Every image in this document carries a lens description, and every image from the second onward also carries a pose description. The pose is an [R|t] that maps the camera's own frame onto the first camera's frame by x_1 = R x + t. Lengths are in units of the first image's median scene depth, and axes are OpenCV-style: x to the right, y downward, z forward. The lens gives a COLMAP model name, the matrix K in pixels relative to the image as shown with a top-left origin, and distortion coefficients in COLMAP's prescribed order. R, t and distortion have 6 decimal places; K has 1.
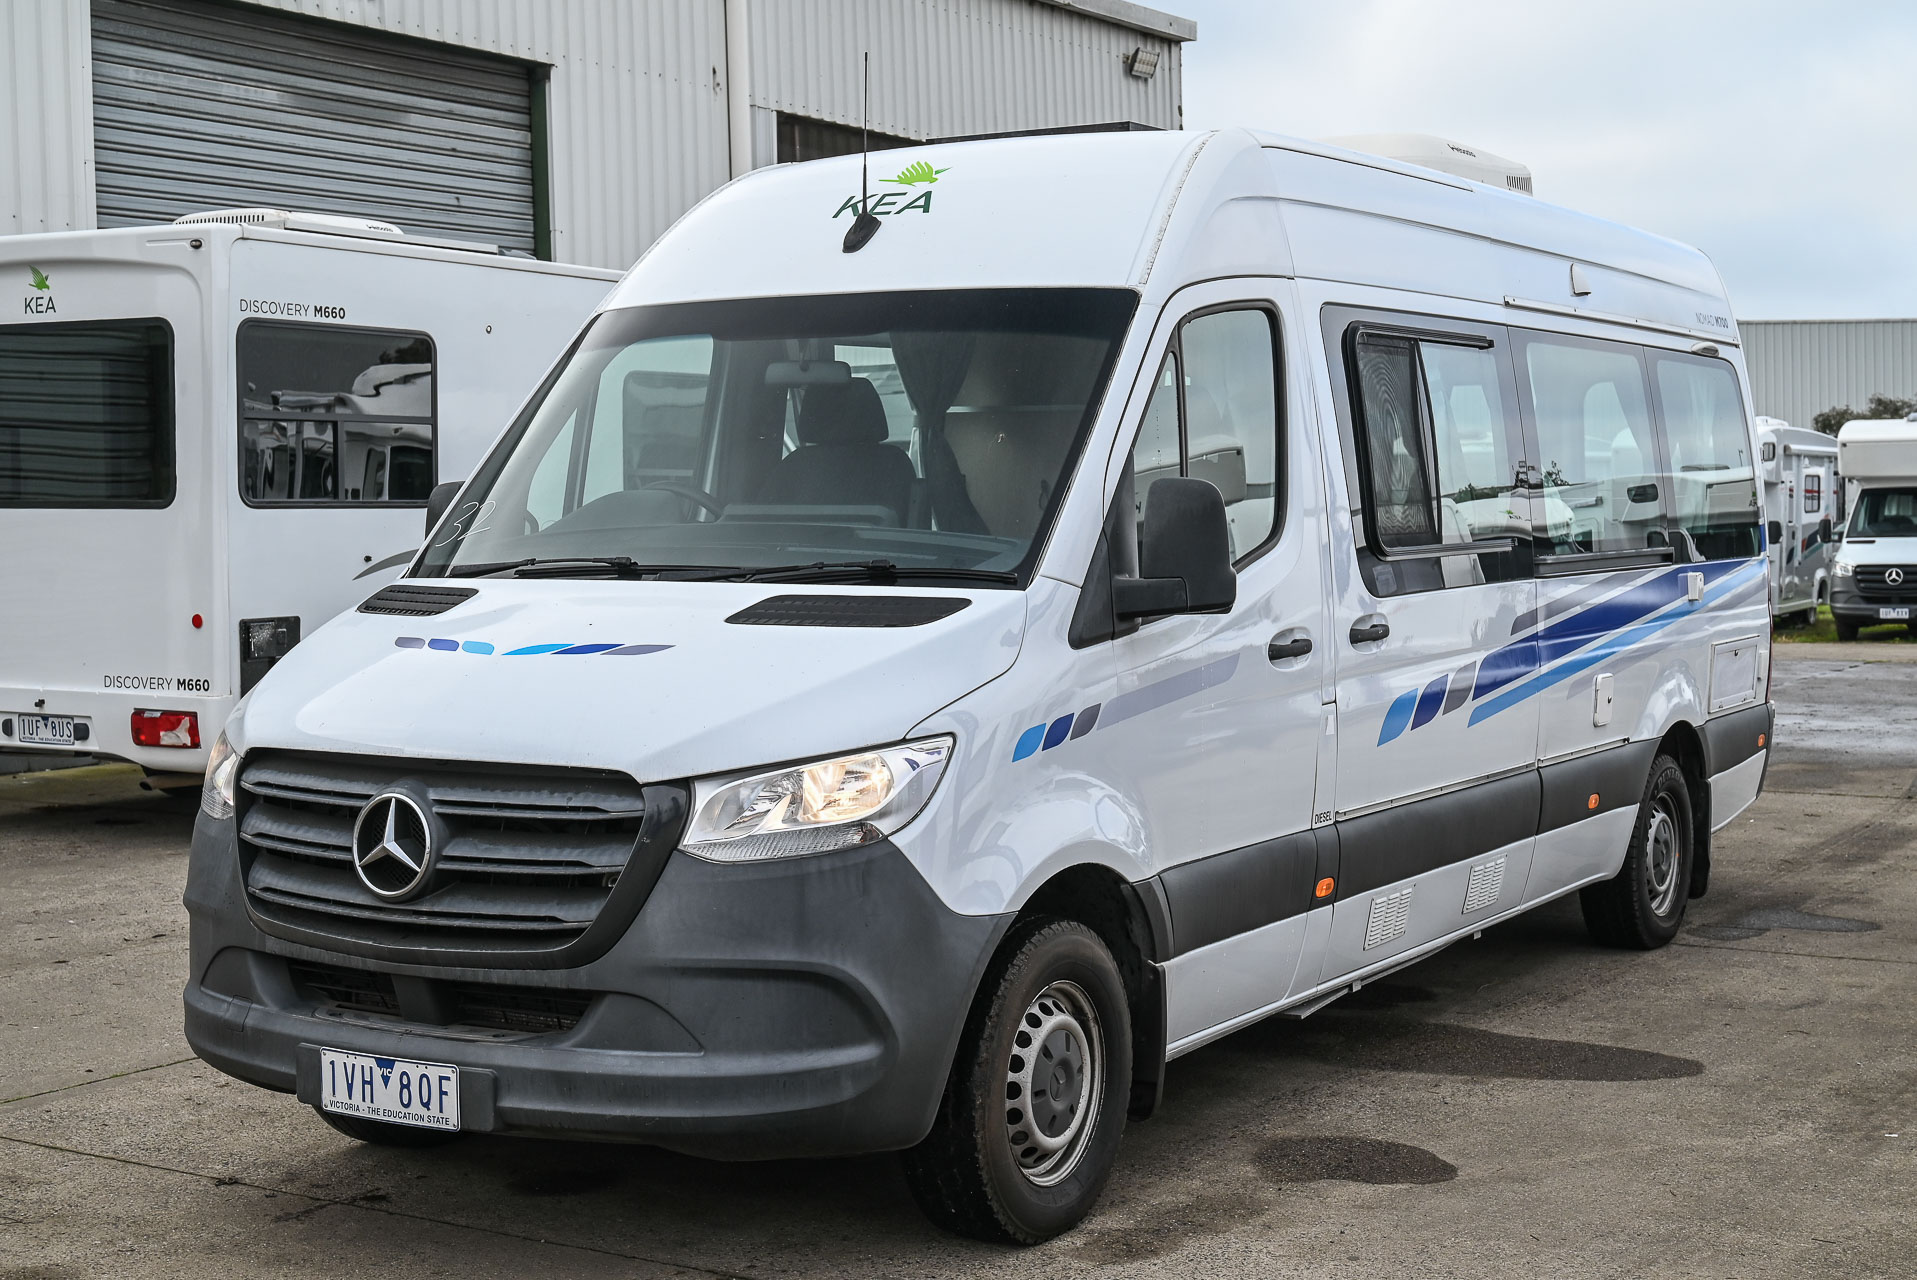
lens RADIAL K [[2741.1, 0, 958.2], [0, 2741.1, 639.8], [0, 0, 1]] dist [0.028792, 0.000000]
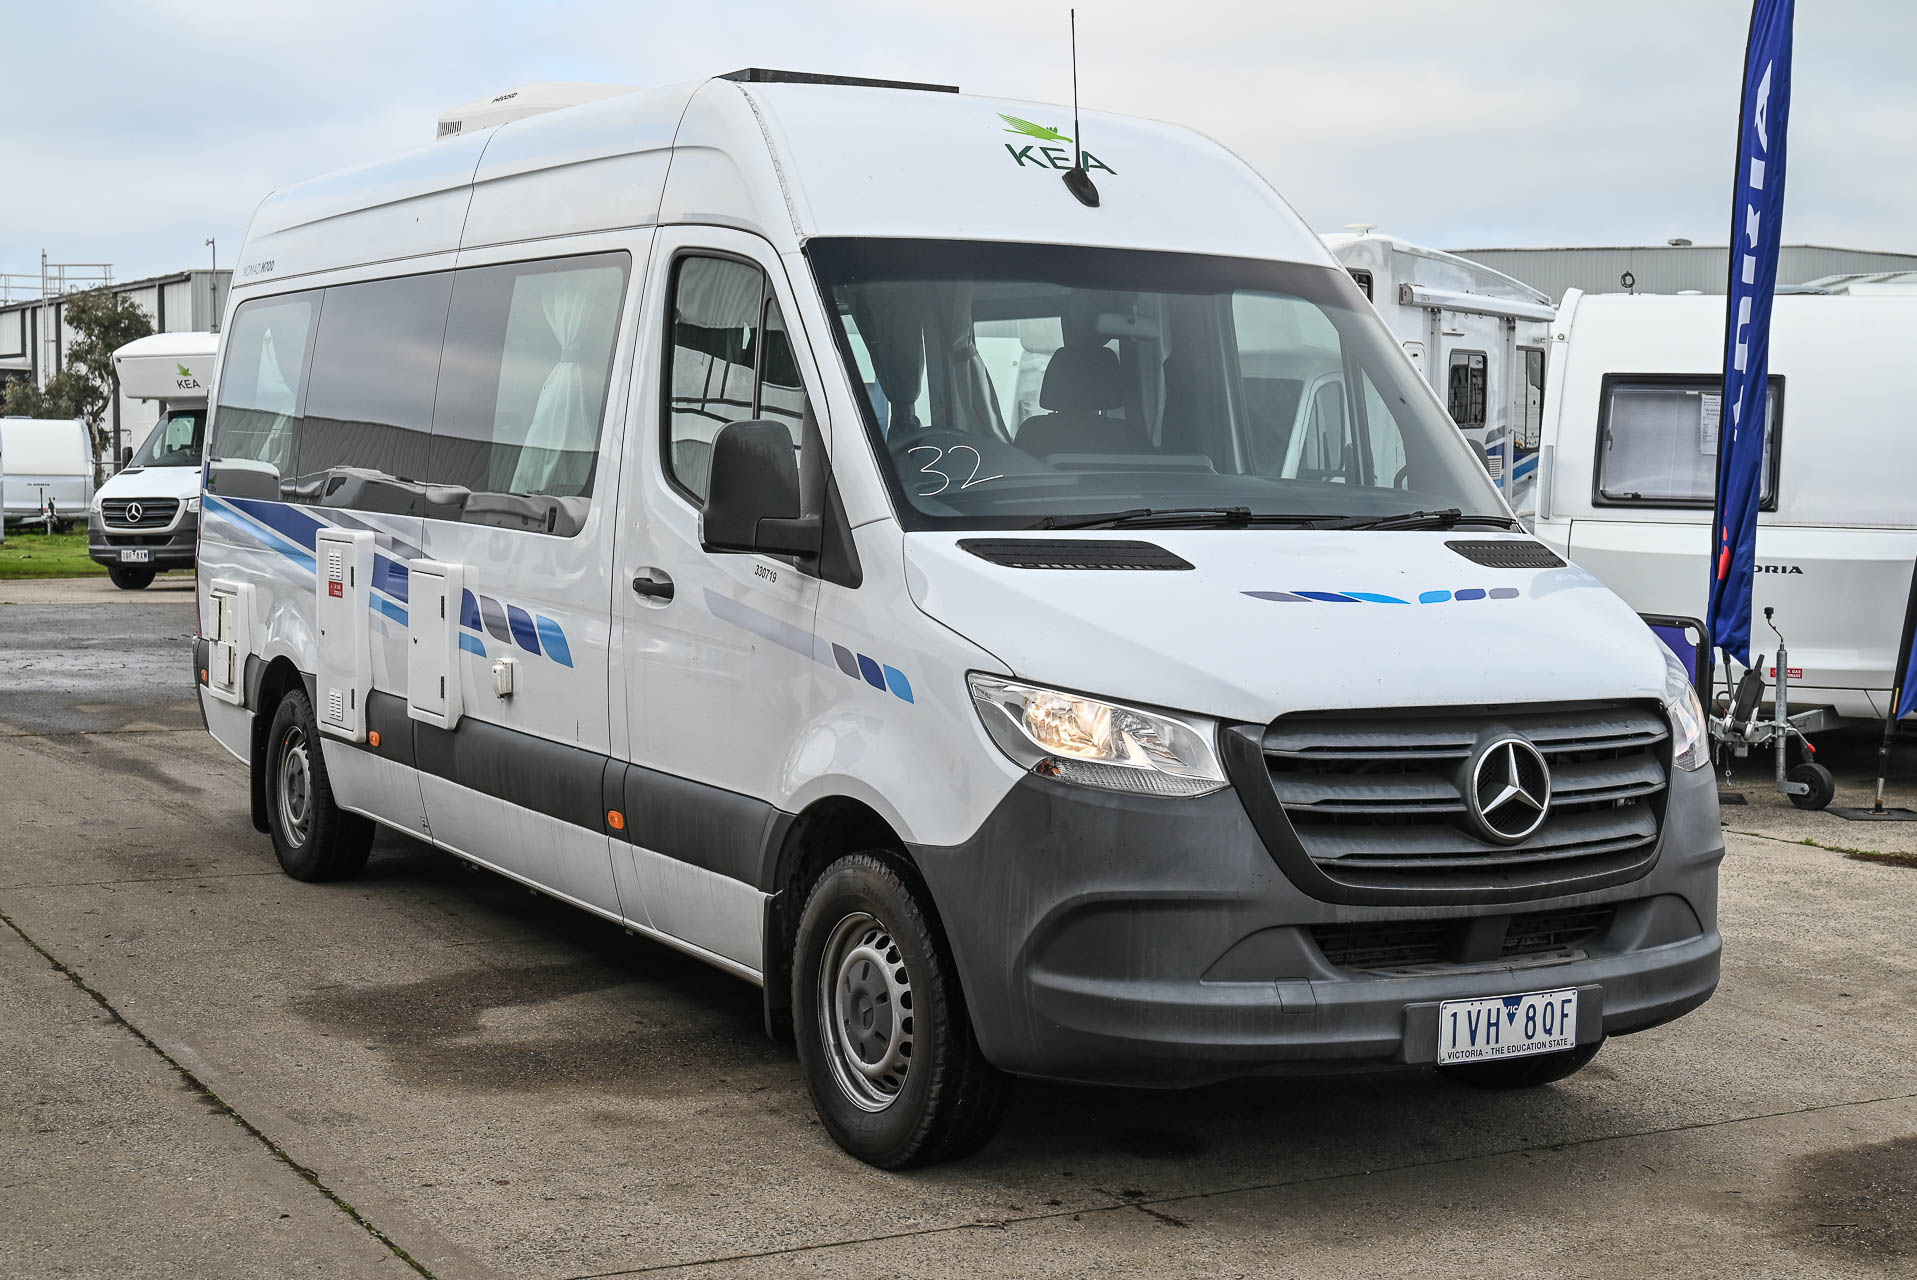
lens RADIAL K [[2725.0, 0, 958.3], [0, 2725.0, 647.8], [0, 0, 1]] dist [0.027348, 0.000000]
pose [[0.471871, -0.048155, 0.880351, -1.202064], [0.025930, 0.998833, 0.040738, -0.025211], [-0.881286, 0.003604, 0.472570, 0.699682]]
